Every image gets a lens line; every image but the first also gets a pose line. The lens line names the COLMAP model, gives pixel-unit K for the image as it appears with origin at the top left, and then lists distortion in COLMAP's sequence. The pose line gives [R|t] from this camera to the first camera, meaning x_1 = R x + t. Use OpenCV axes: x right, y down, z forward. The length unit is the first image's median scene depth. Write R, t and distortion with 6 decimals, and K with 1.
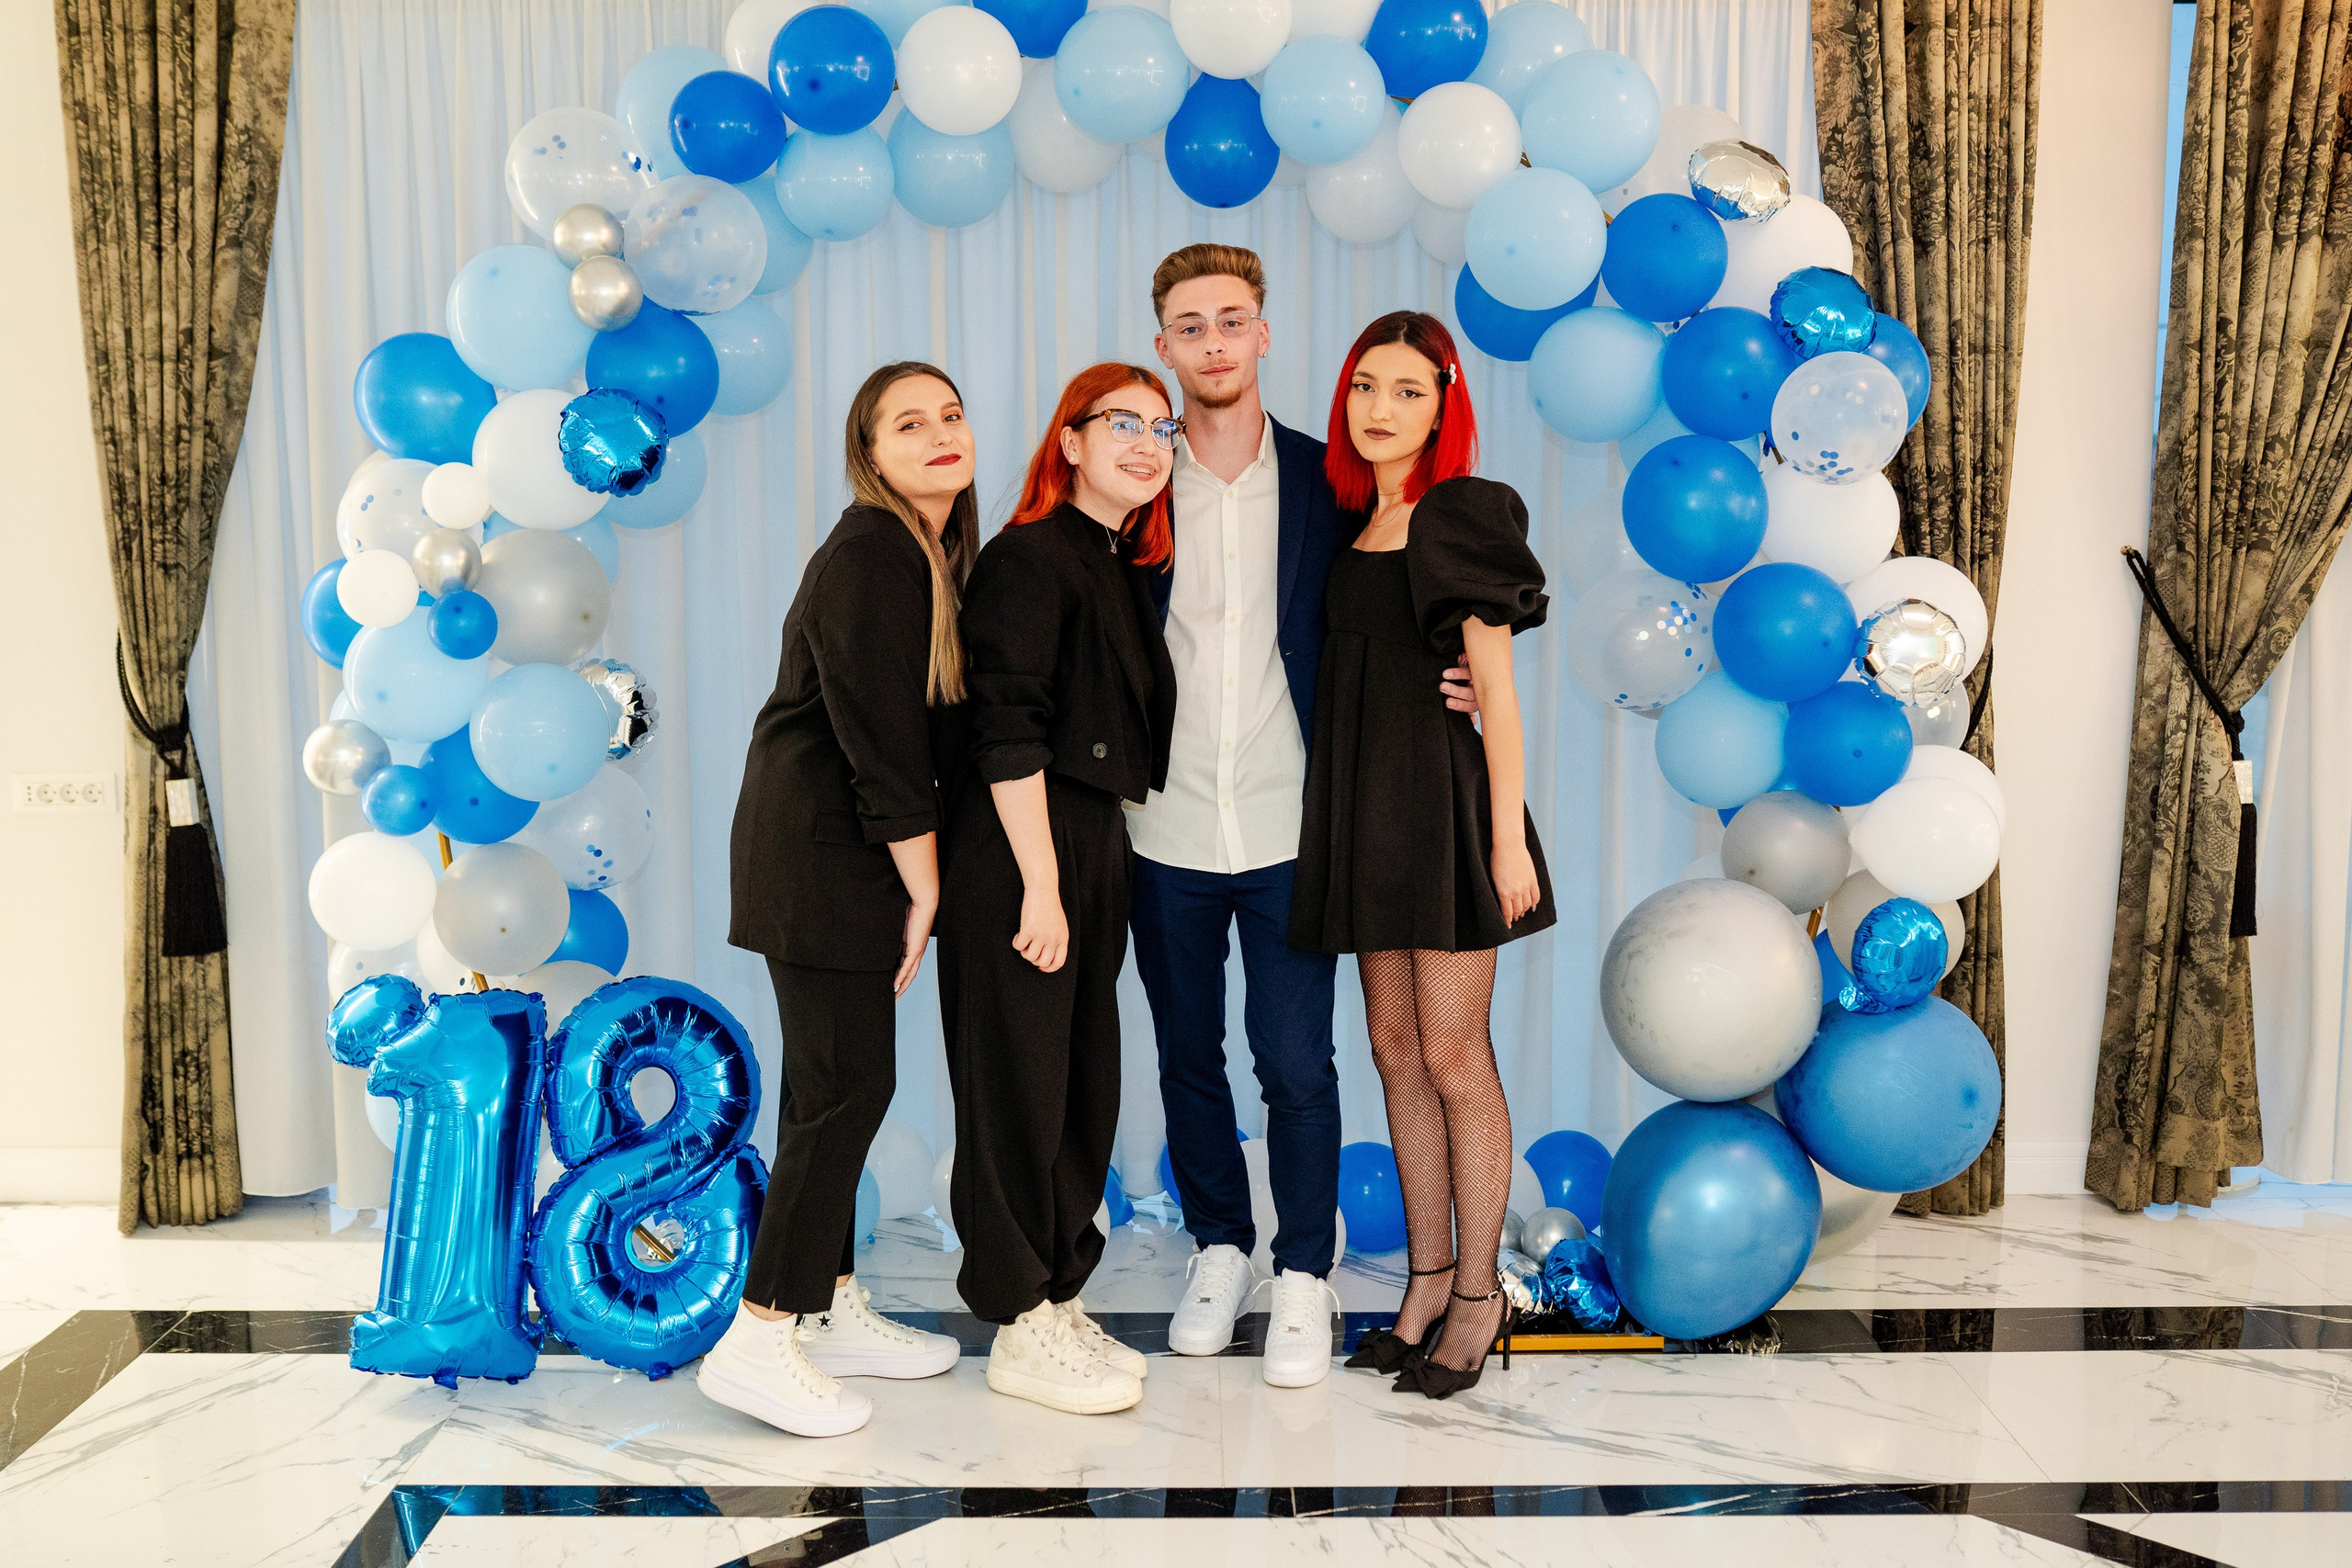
lens RADIAL K [[2344.7, 0, 1188.6], [0, 2344.7, 785.3], [0, 0, 1]] dist [-0.045253, 0.075142]
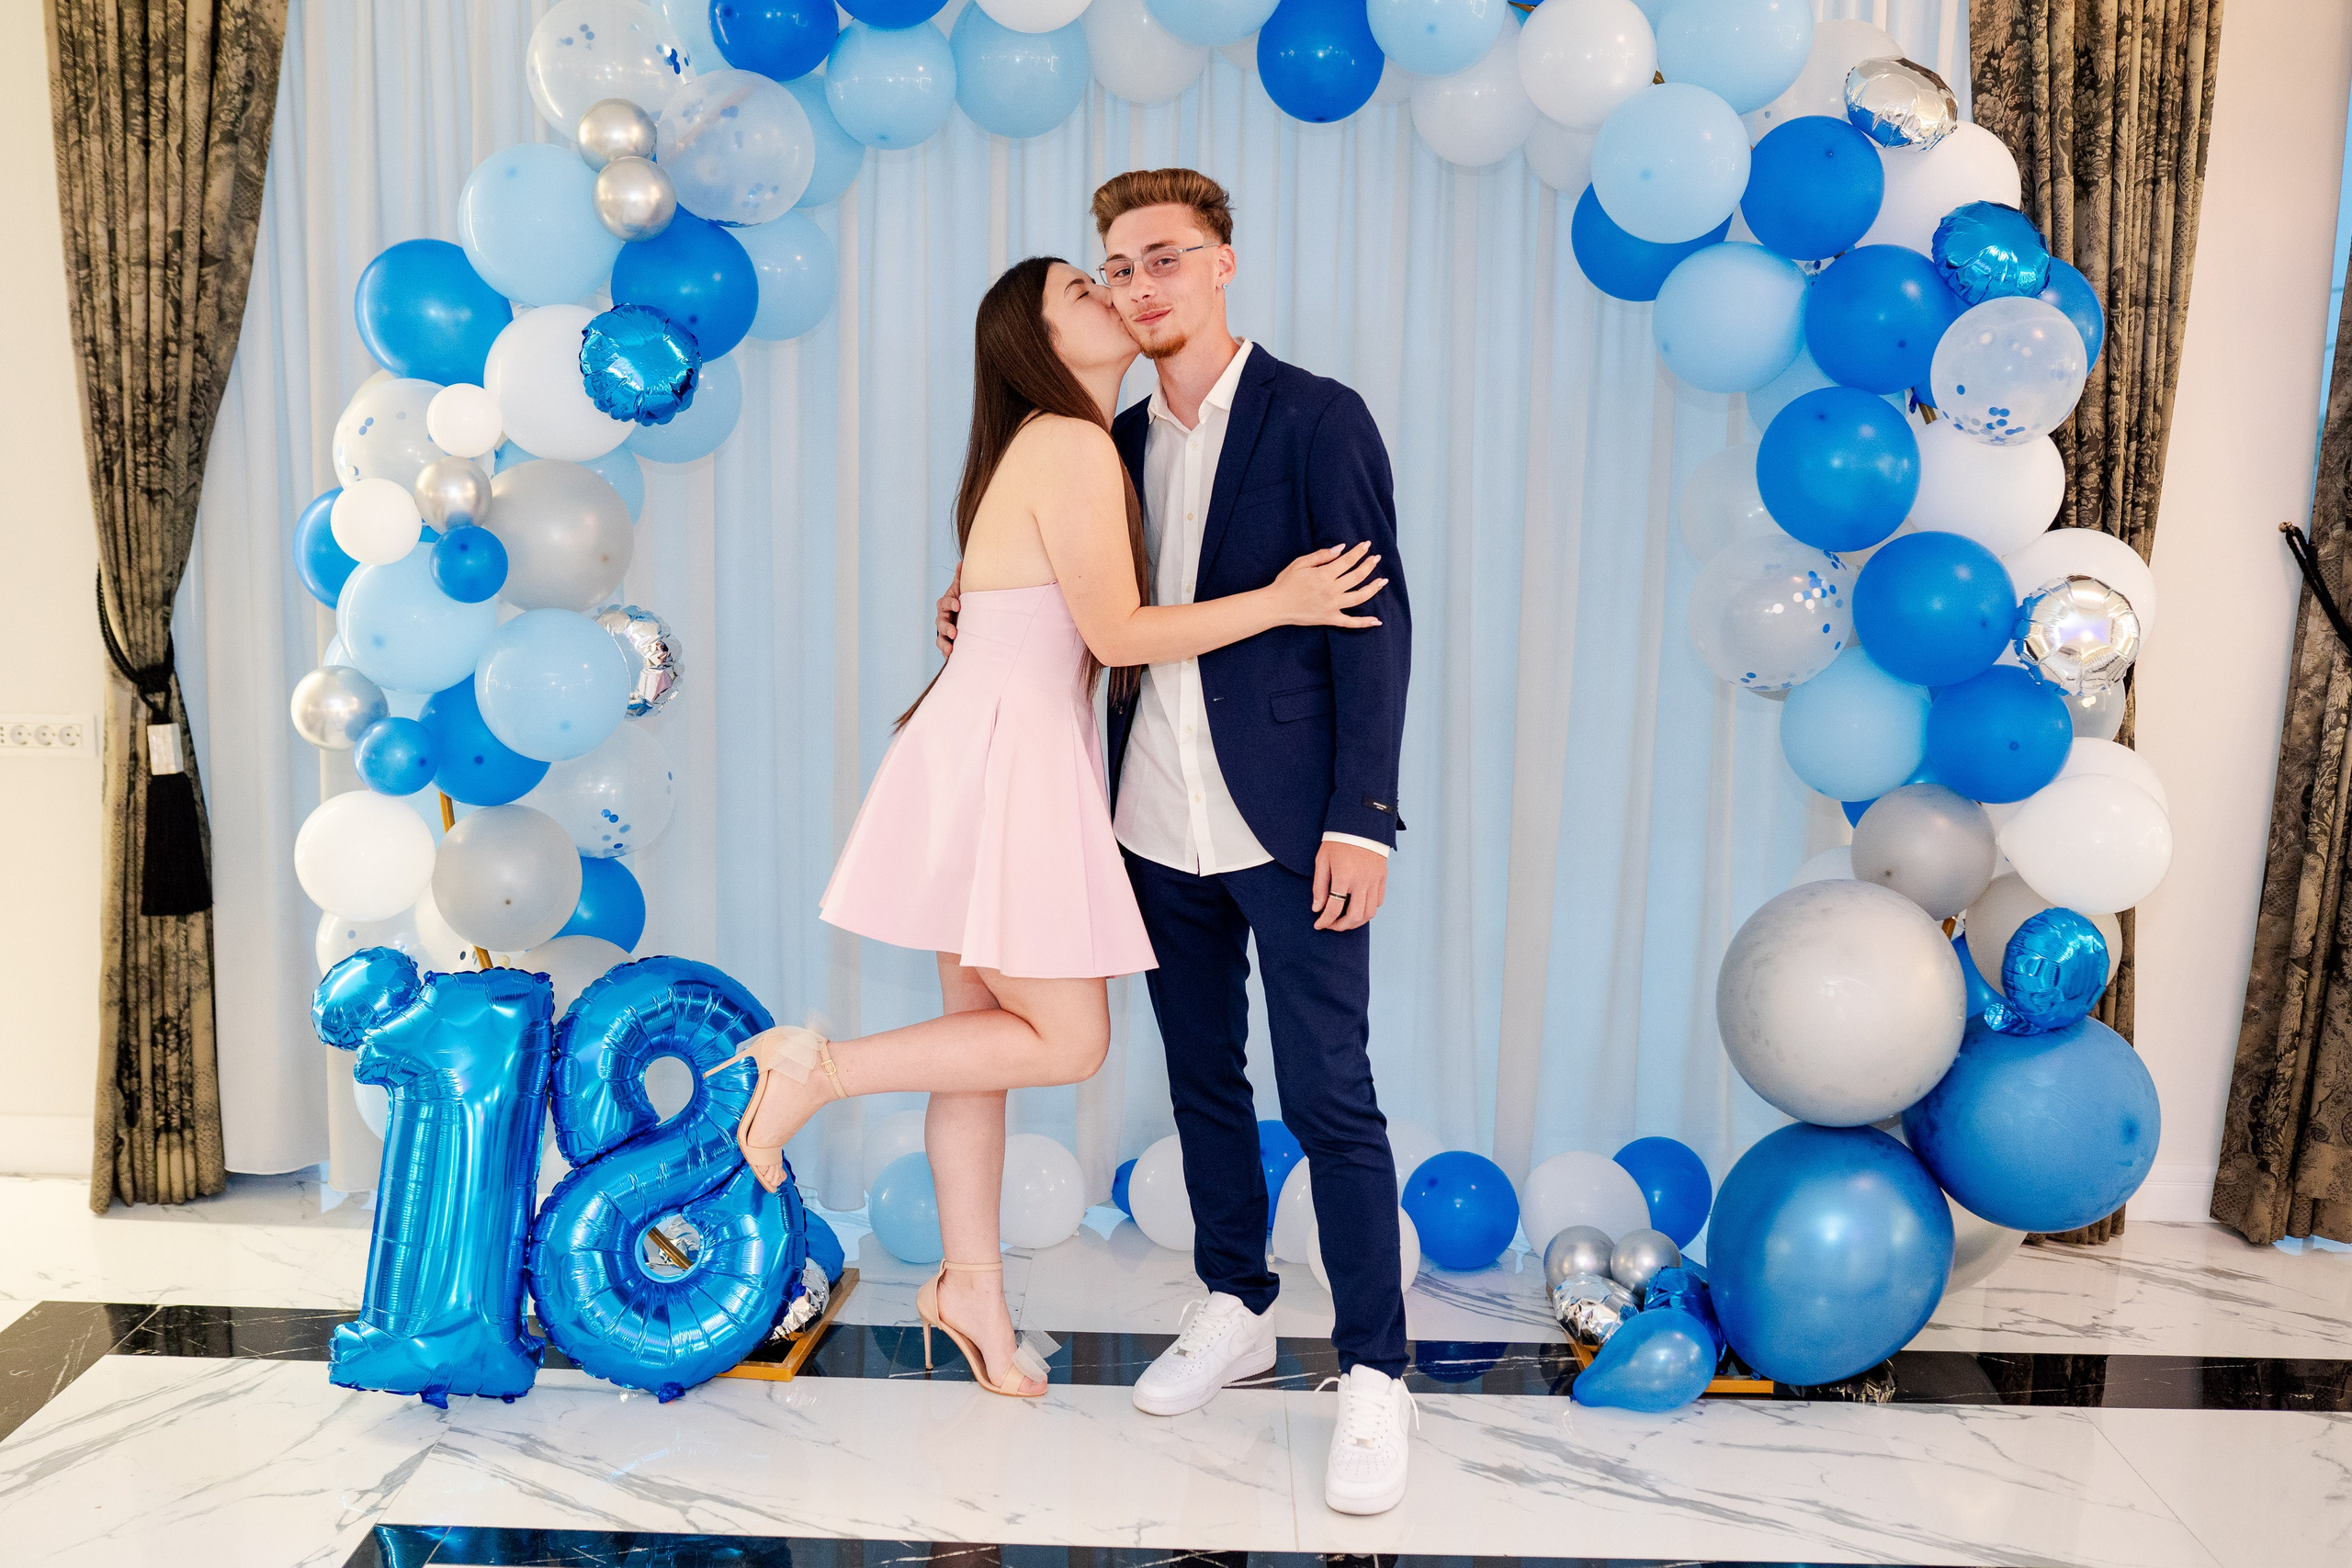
lens RADIAL K [[2294.8, 0, 1173.7], [0, 2294.8, 785.3], [0, 0, 1]] dist [-0.045272, 0.072627]
pose [[0.999646, 0.025418, -0.007877, -0.026473], [-0.025238, 0.999435, 0.022193, -0.008737], [0.008437, -0.021987, 0.999723, 0.104952]]
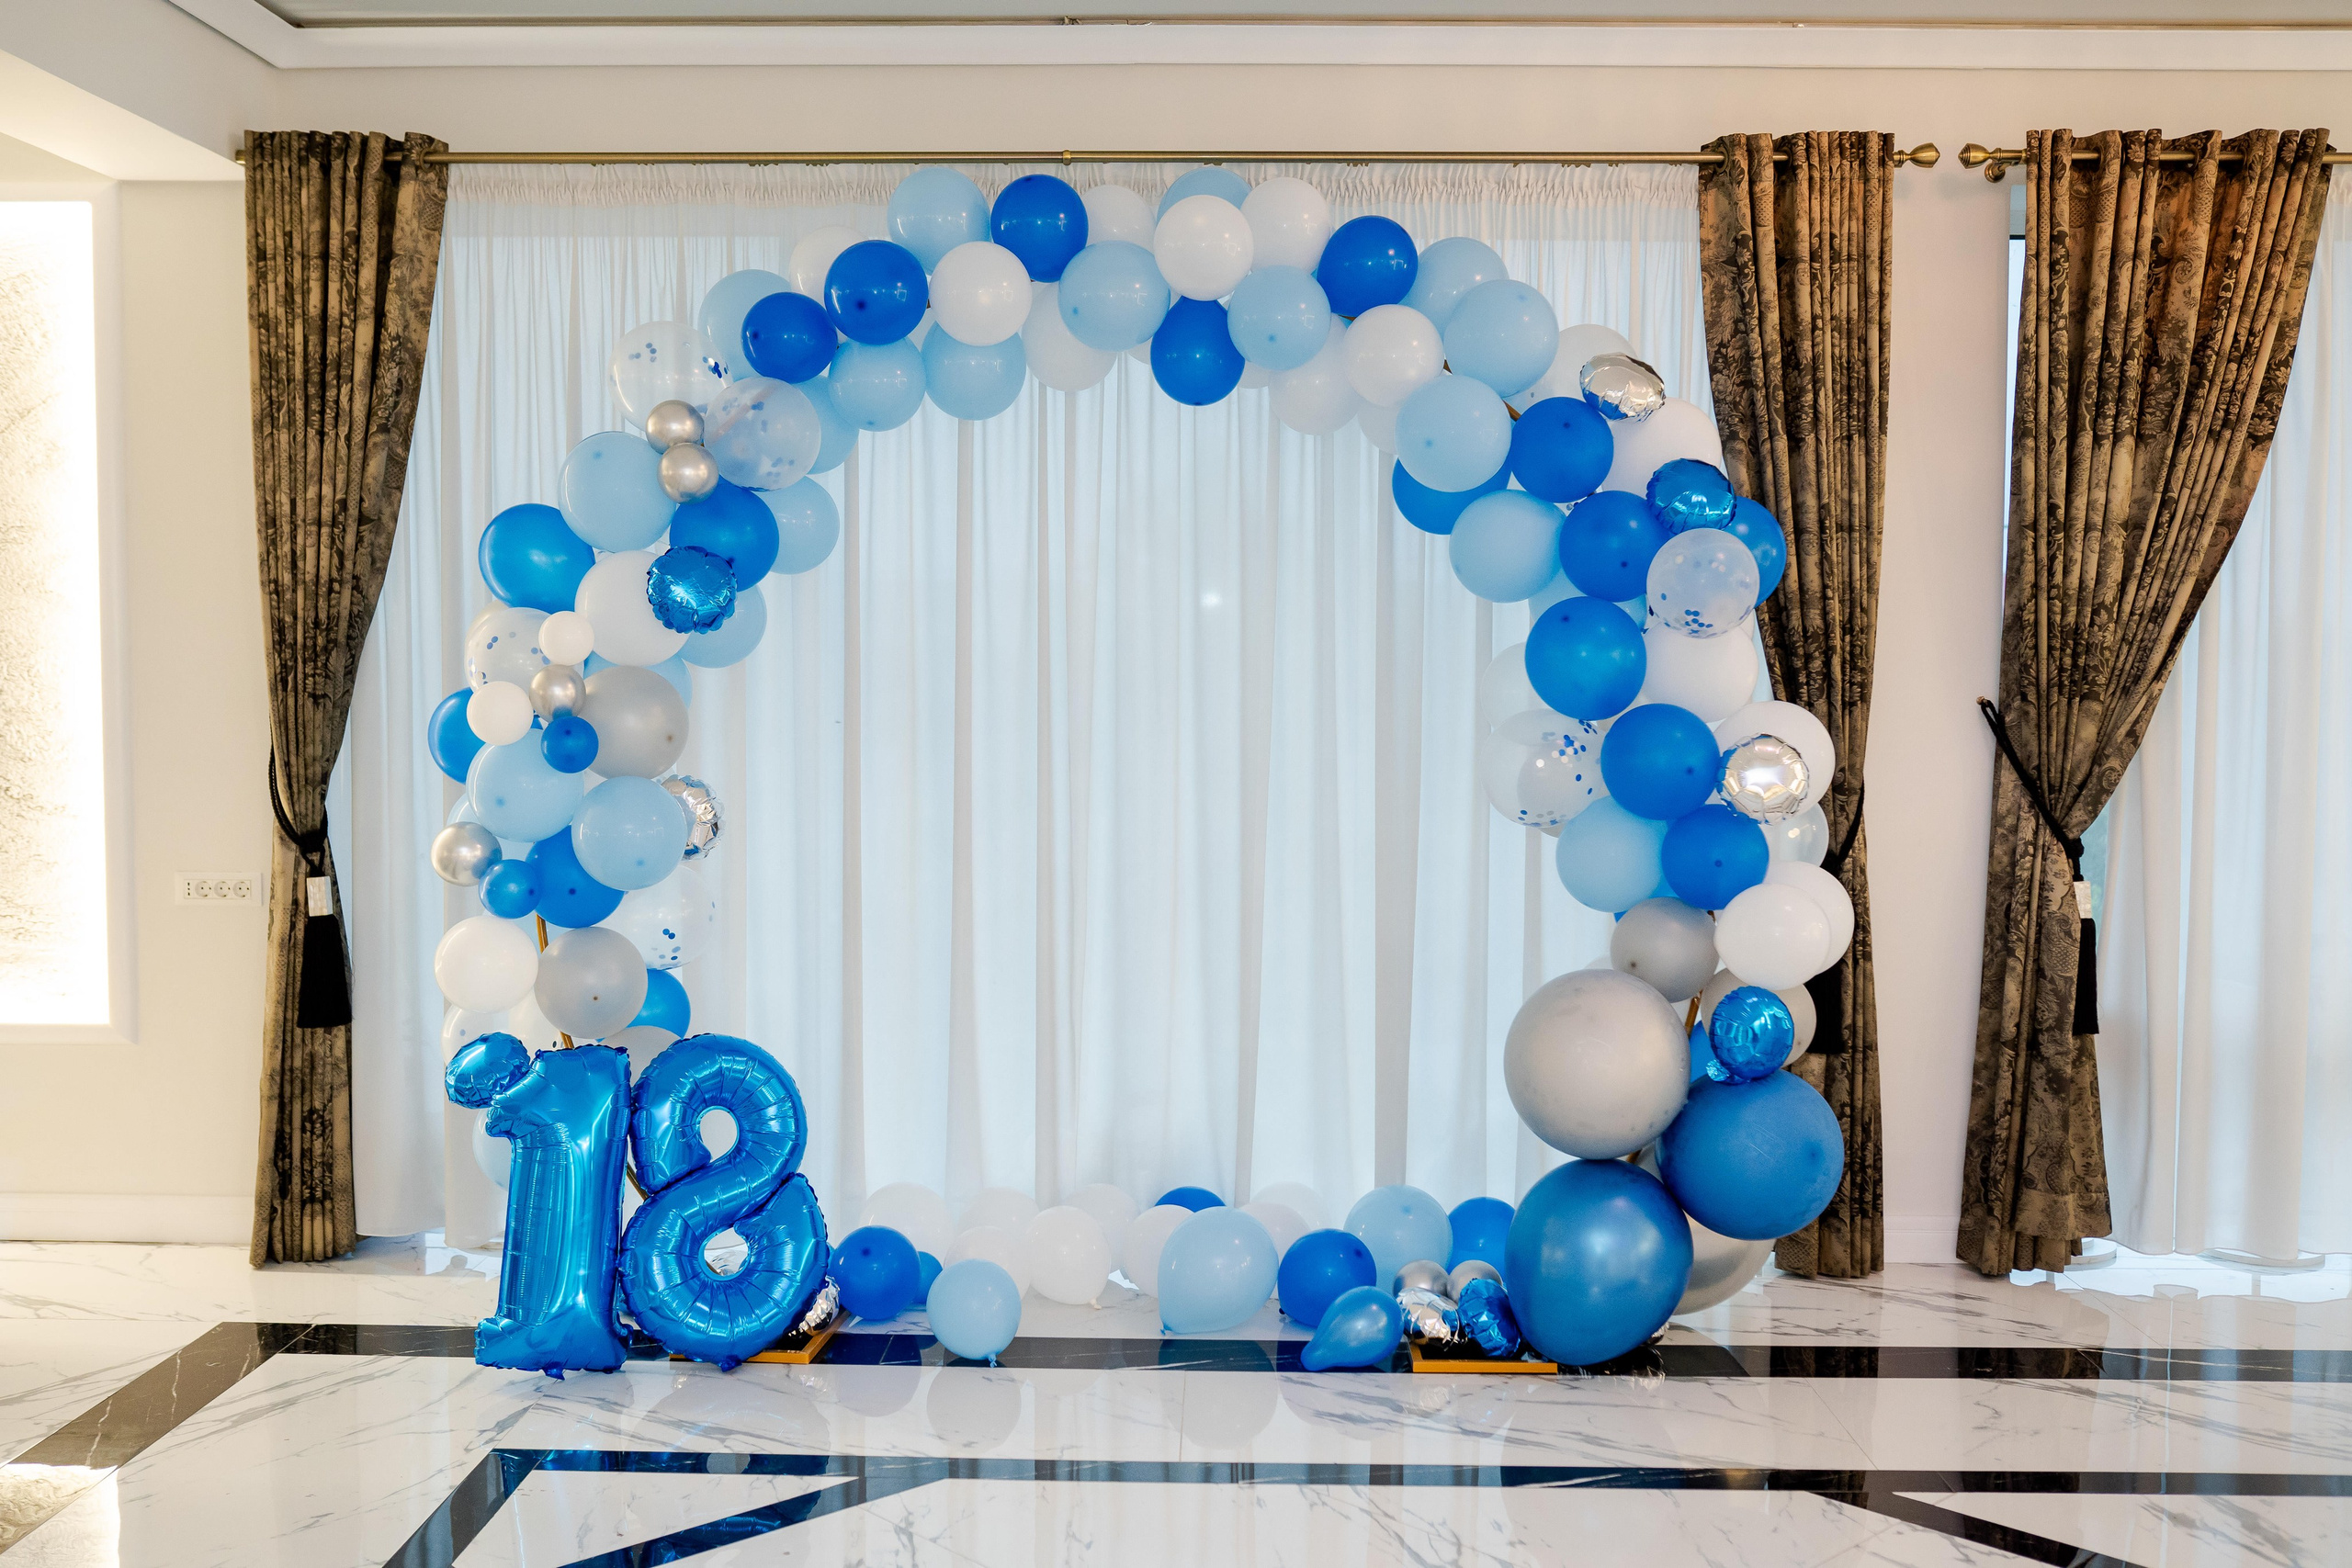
lens RADIAL K [[2303.7, 0, 1176.0], [0, 2303.7, 784.0], [0, 0, 1]] dist [-0.042587, 0.072243]
pose [[0.999691, 0.010492, -0.022555, 0.028130], [-0.012177, 0.997043, -0.075872, 0.034666], [0.021692, 0.076123, 0.996862, -0.157110]]
